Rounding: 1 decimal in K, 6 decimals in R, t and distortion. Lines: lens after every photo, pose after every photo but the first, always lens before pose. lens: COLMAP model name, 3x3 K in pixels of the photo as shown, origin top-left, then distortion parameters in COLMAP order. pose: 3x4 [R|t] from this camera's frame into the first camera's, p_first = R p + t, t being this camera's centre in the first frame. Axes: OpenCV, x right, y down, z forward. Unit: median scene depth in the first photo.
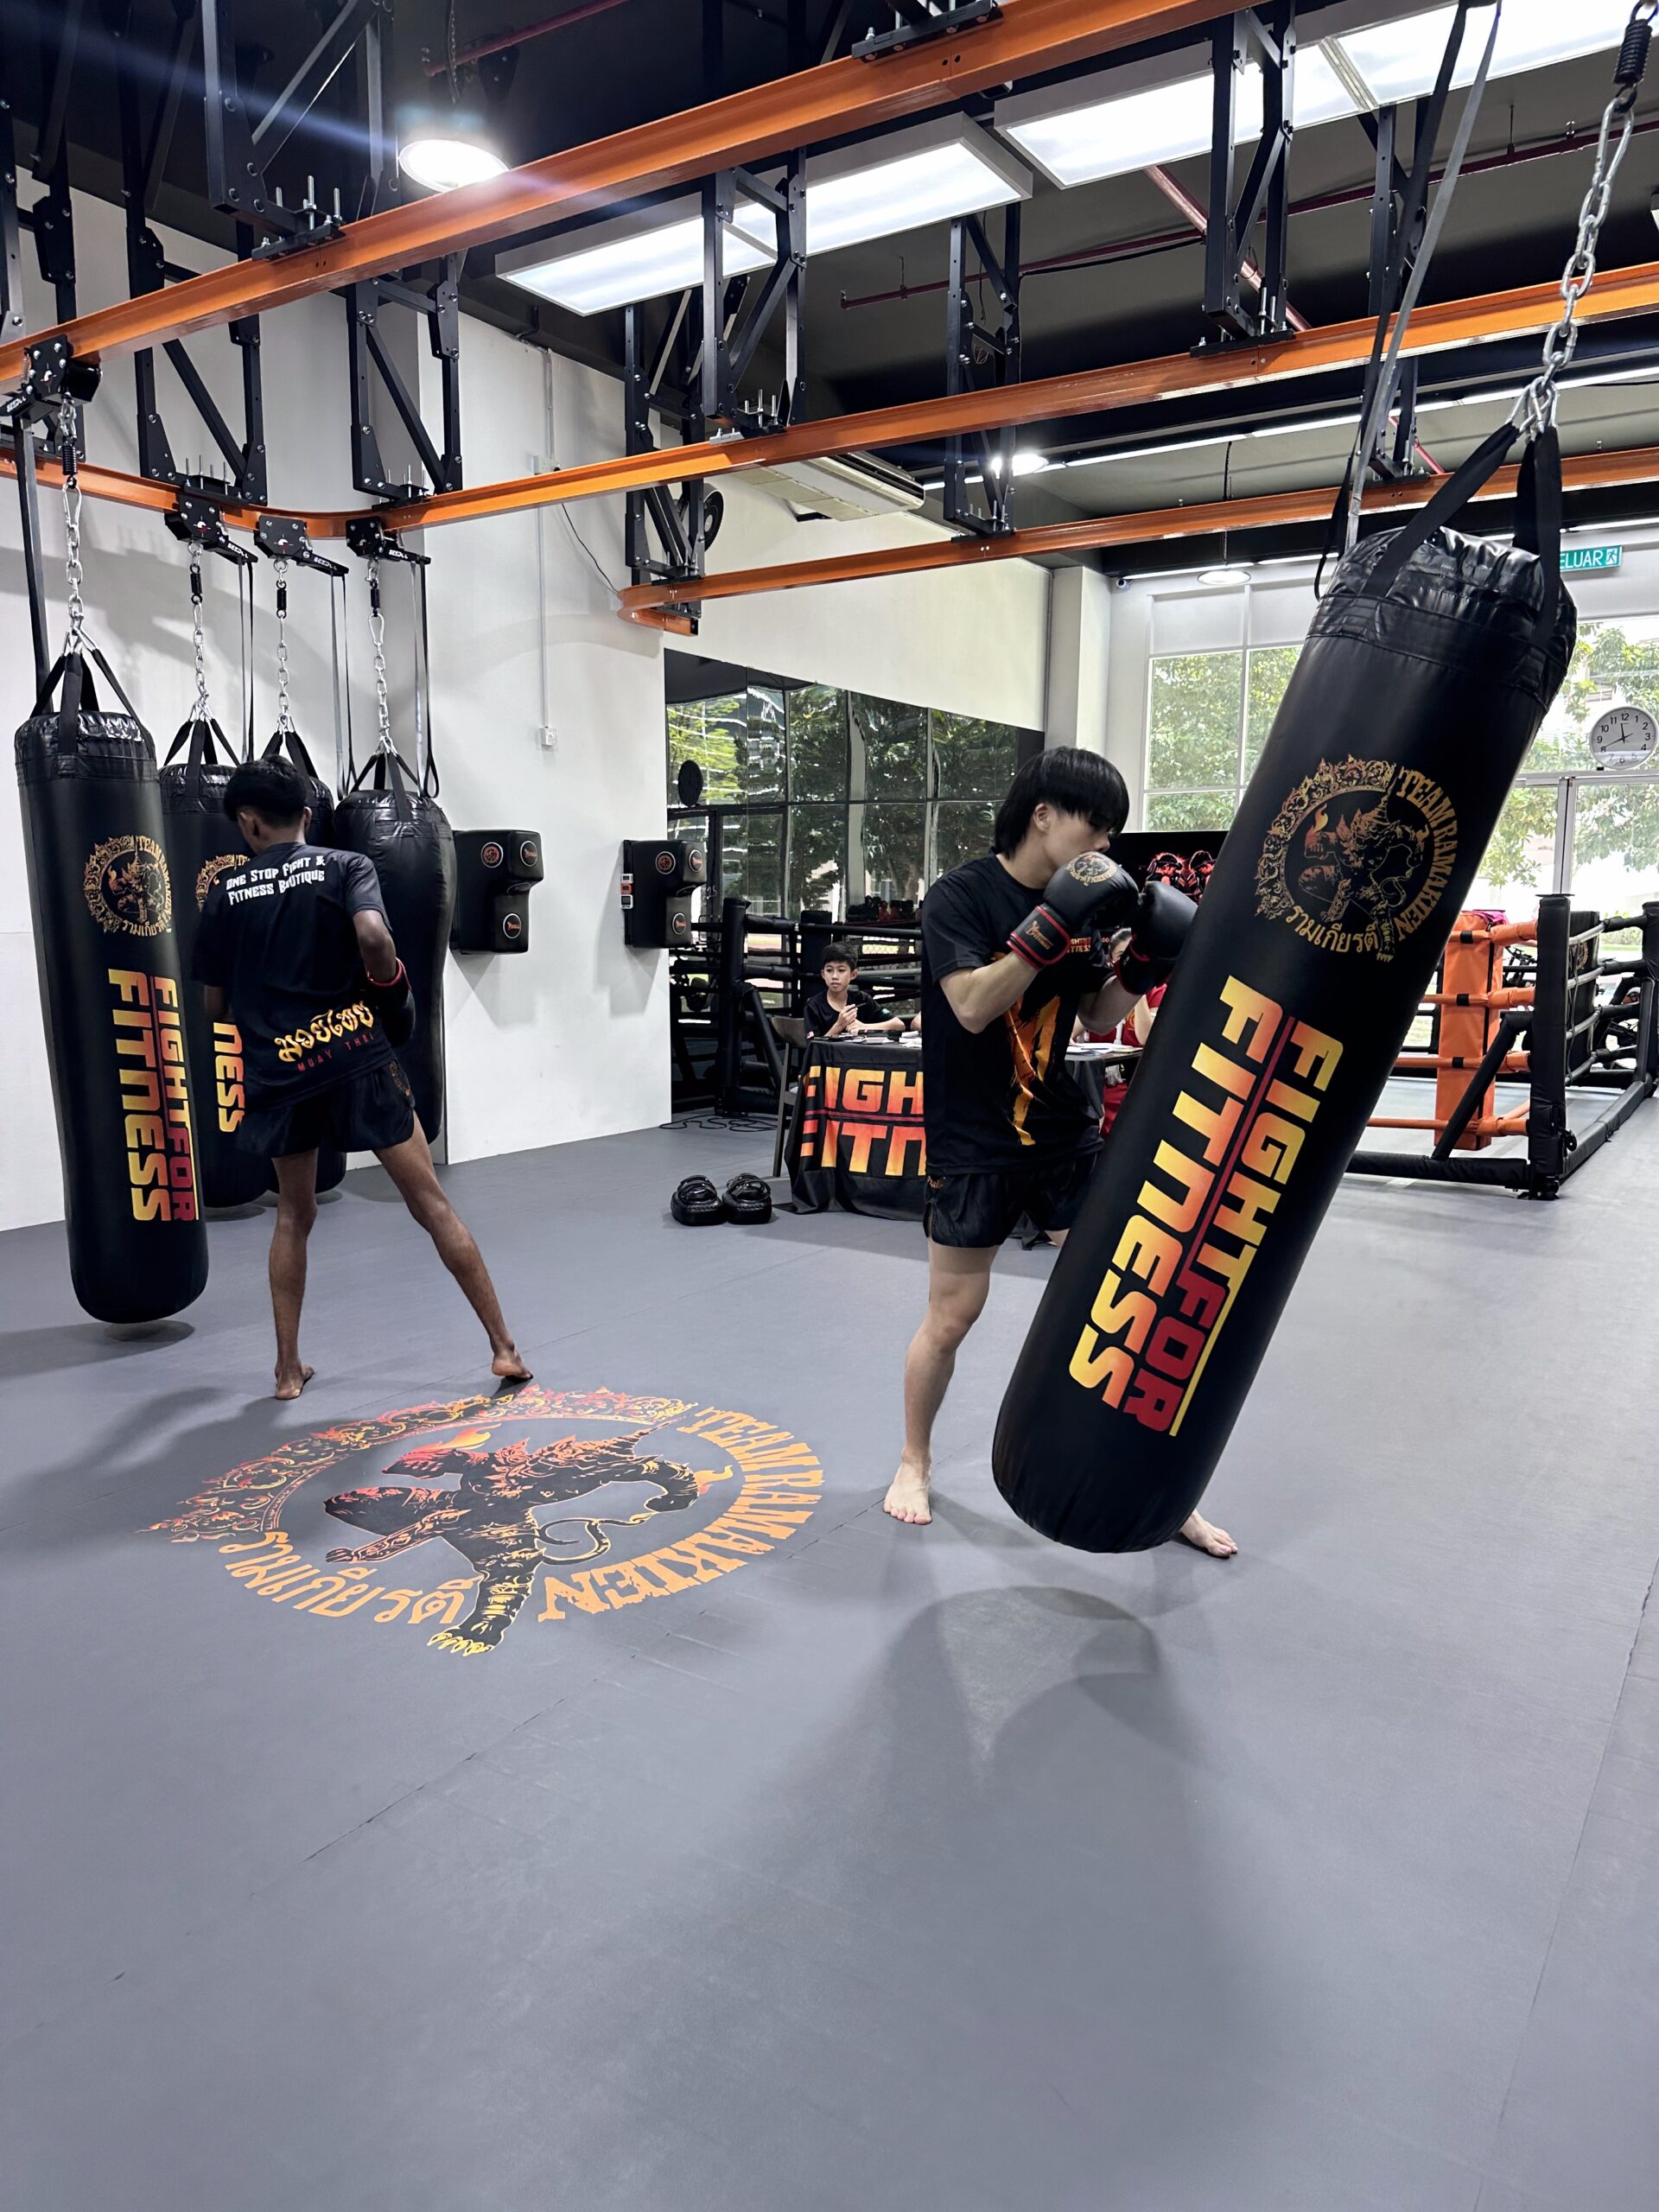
lens RADIAL K [[1553.3, 0, 831.0], [0, 1553.3, 1168.3], [0, 0, 1]] dist [0.036188, -0.063088]
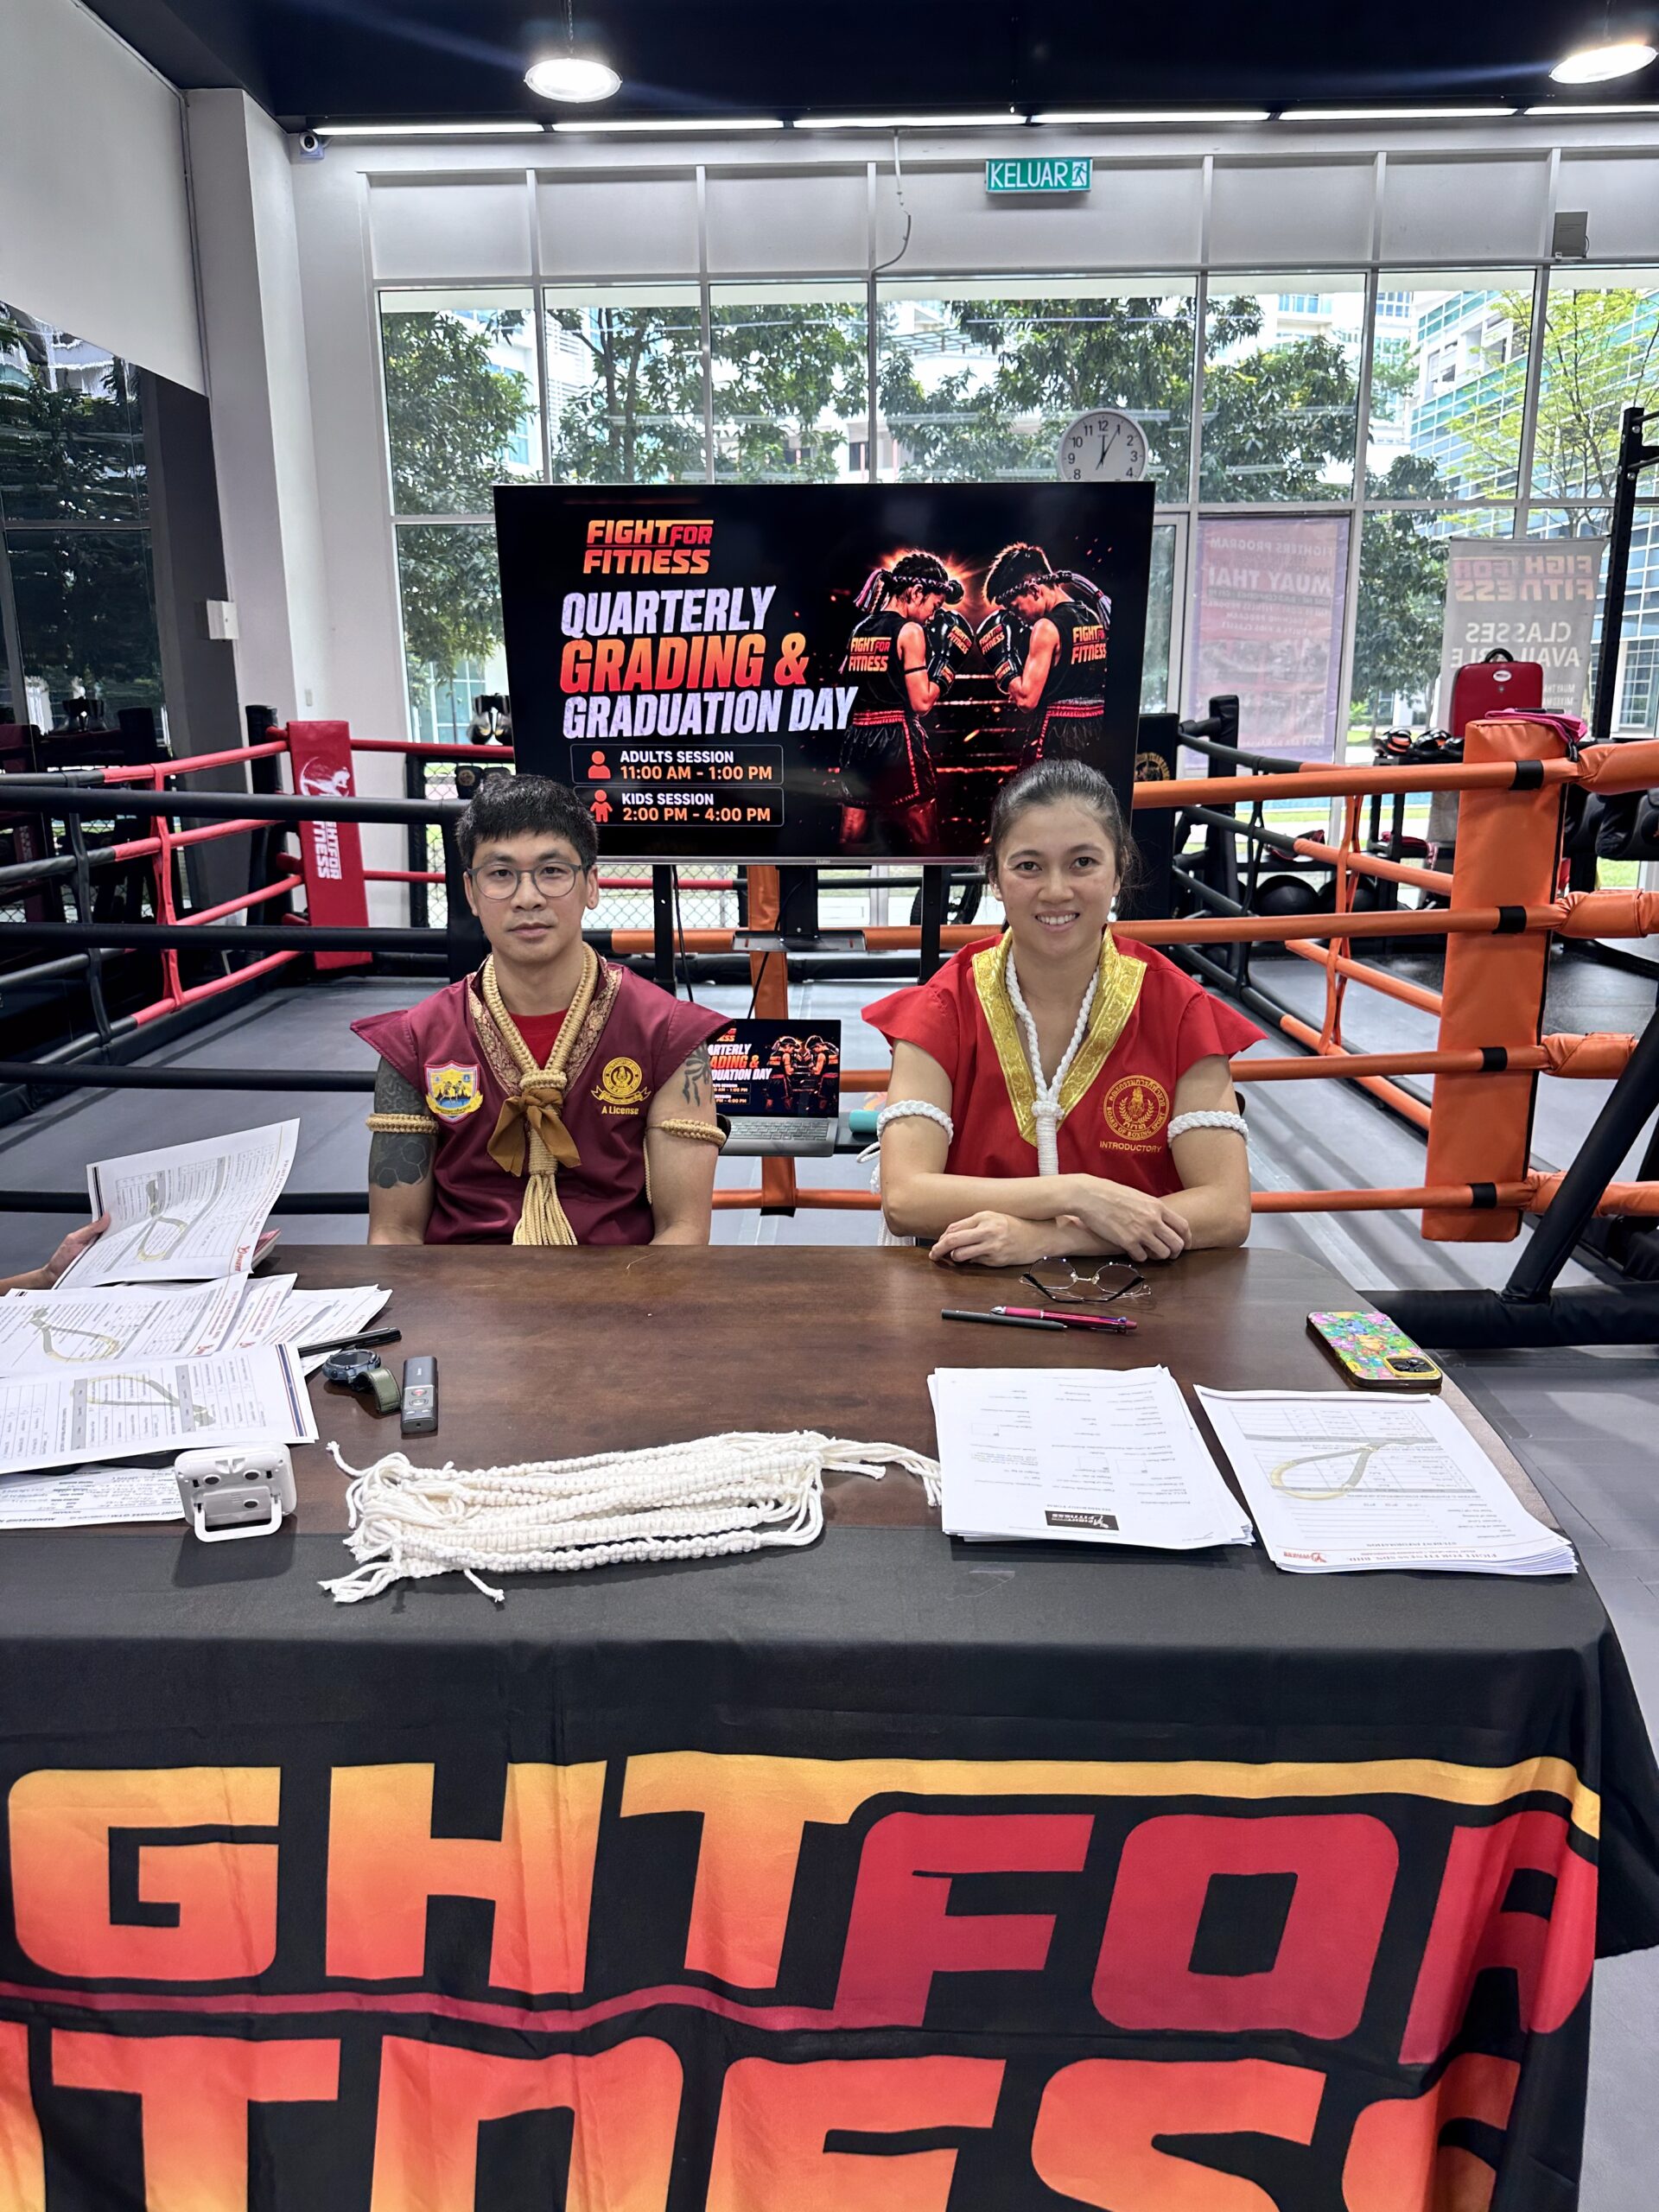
lens RADIAL K [[1553.3, 0, 831.0], [0, 1553.3, 1168.3], [0, 0, 1]] dist [0.036188, -0.063088]
pose [[0.853584, -0.161386, 0.495328, 0.011089], [0.104649, 0.984543, 0.140441, -0.120747], [-0.510337, -0.068043, 0.857279, 0.714436]]
